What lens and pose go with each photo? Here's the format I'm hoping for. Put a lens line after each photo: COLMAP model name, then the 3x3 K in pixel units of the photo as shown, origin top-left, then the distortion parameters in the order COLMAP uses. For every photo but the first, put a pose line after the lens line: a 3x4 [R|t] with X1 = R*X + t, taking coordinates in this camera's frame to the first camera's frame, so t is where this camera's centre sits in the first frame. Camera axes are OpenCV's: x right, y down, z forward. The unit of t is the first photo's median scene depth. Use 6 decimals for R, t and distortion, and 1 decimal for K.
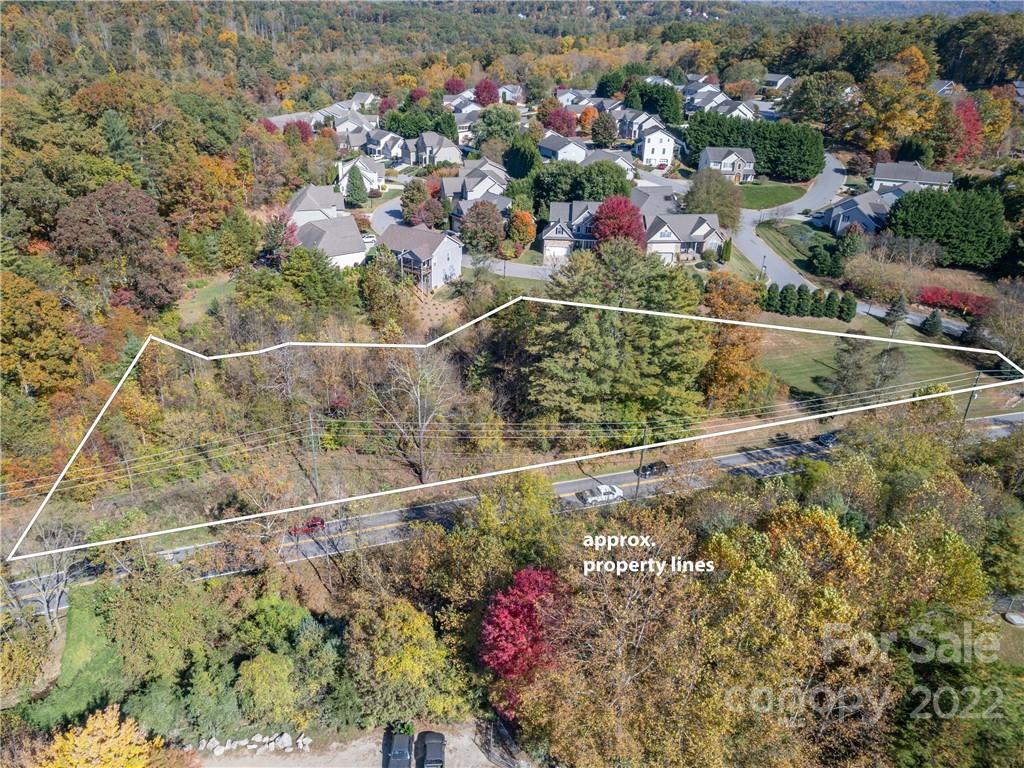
lens RADIAL K [[737.8, 0, 451.7], [0, 737.8, 387.8], [0, 0, 1]] dist [-0.077304, 0.067403]
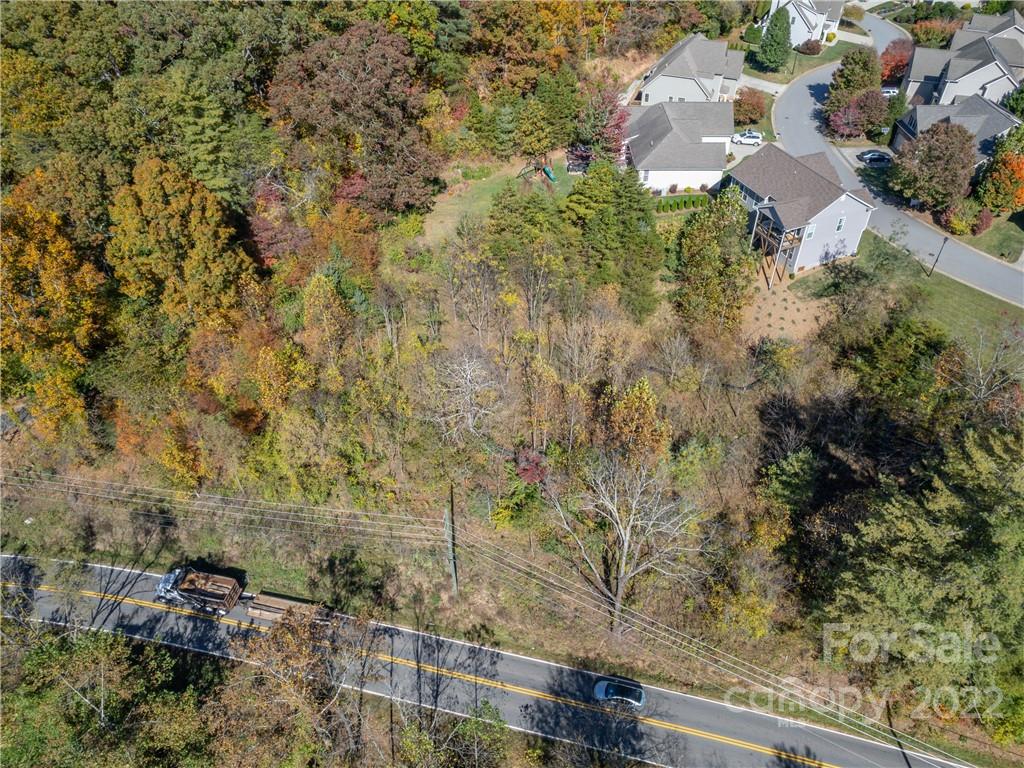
lens RADIAL K [[737.8, 0, 515.6], [0, 737.8, 385.5], [0, 0, 1]] dist [-0.077304, 0.067403]
pose [[0.856212, 0.343521, -0.385869, 0.038098], [-0.227947, 0.921468, 0.314543, -0.162589], [0.463618, -0.181357, 0.867276, 0.299141]]
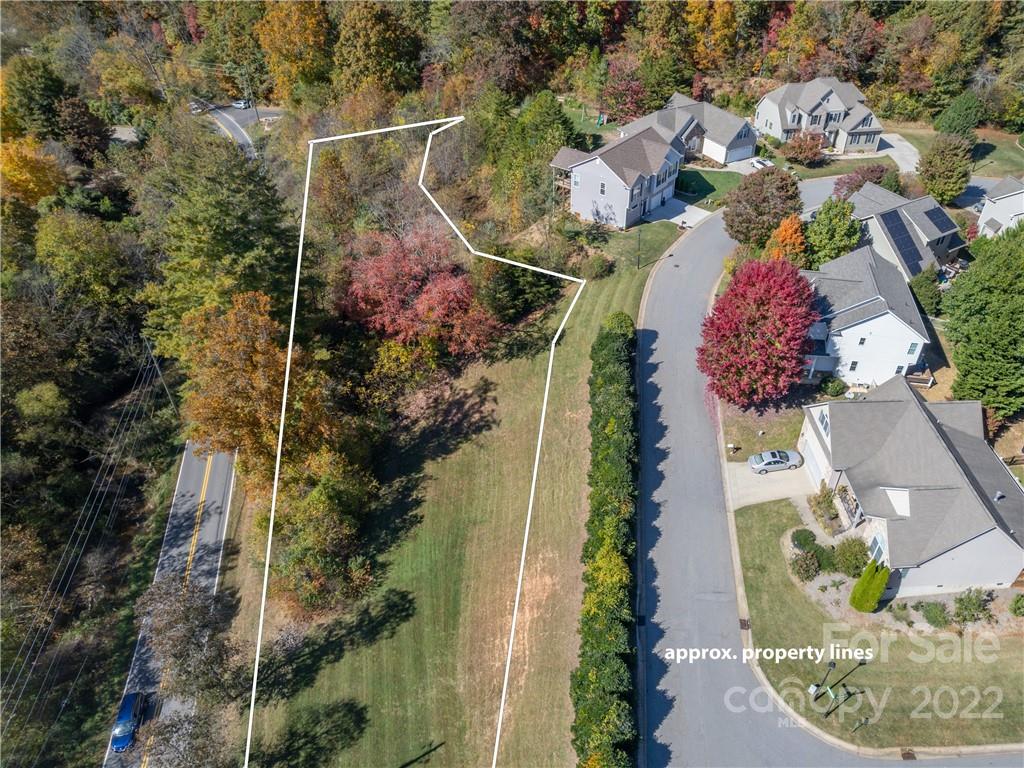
lens RADIAL K [[737.8, 0, 553.1], [0, 737.8, 389.0], [0, 0, 1]] dist [-0.077304, 0.067403]
pose [[-0.022462, 0.630596, -0.775786, 0.584963], [-0.454790, 0.684598, 0.569641, -0.376537], [0.890315, 0.365615, 0.271411, 0.739514]]
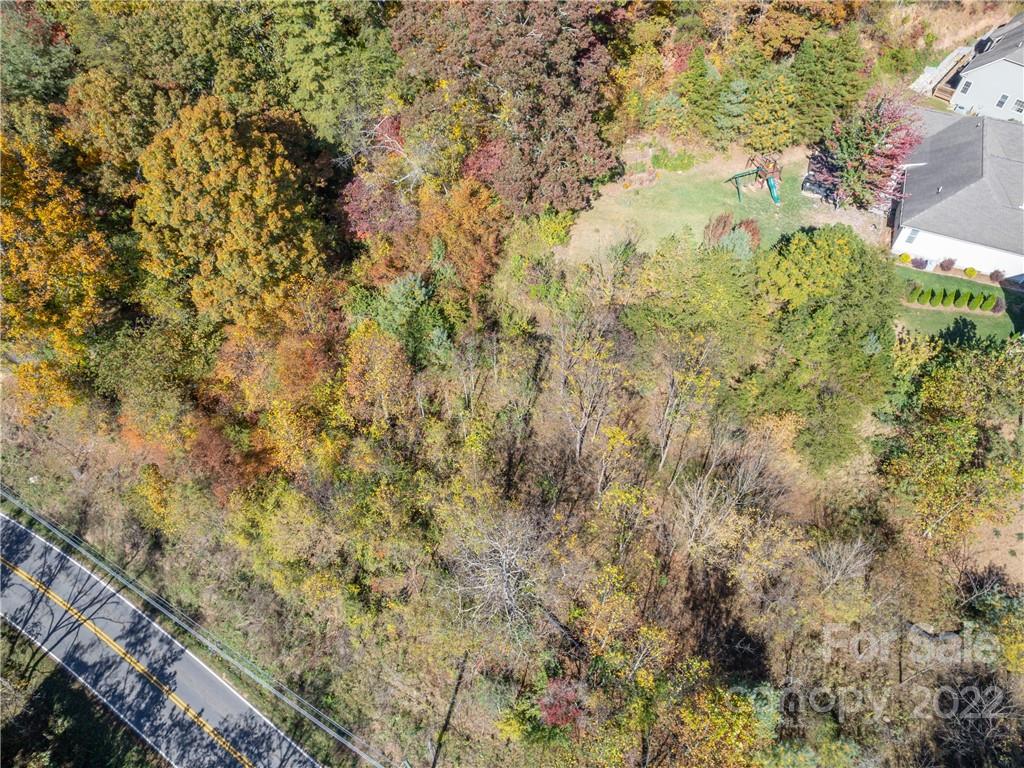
lens RADIAL K [[737.8, 0, 518.8], [0, 737.8, 393.4], [0, 0, 1]] dist [-0.077304, 0.067403]
pose [[0.604186, 0.645120, -0.467739, -0.053310], [-0.365008, 0.745847, 0.557209, -0.236957], [0.708328, -0.165929, 0.686104, 0.468196]]
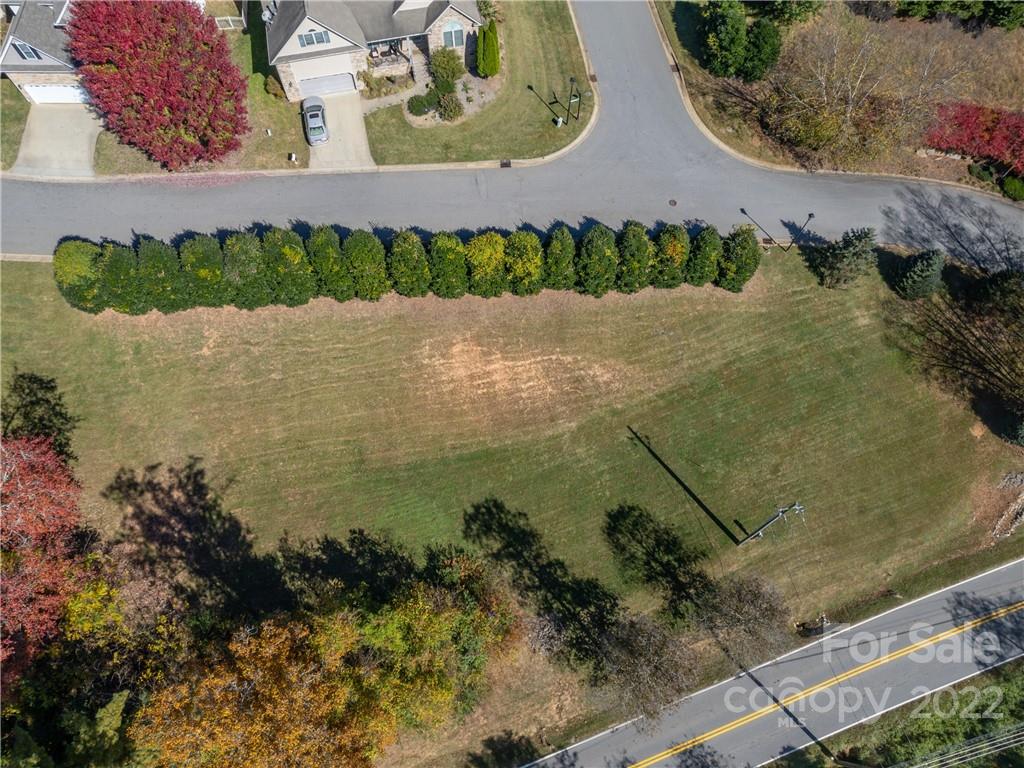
lens RADIAL K [[737.8, 0, 512.6], [0, 737.8, 392.7], [0, 0, 1]] dist [-0.077304, 0.067403]
pose [[0.989772, -0.132525, 0.052805, 0.343615], [0.067561, 0.761457, 0.644686, -0.298988], [-0.125646, -0.634524, 0.762622, 0.577145]]
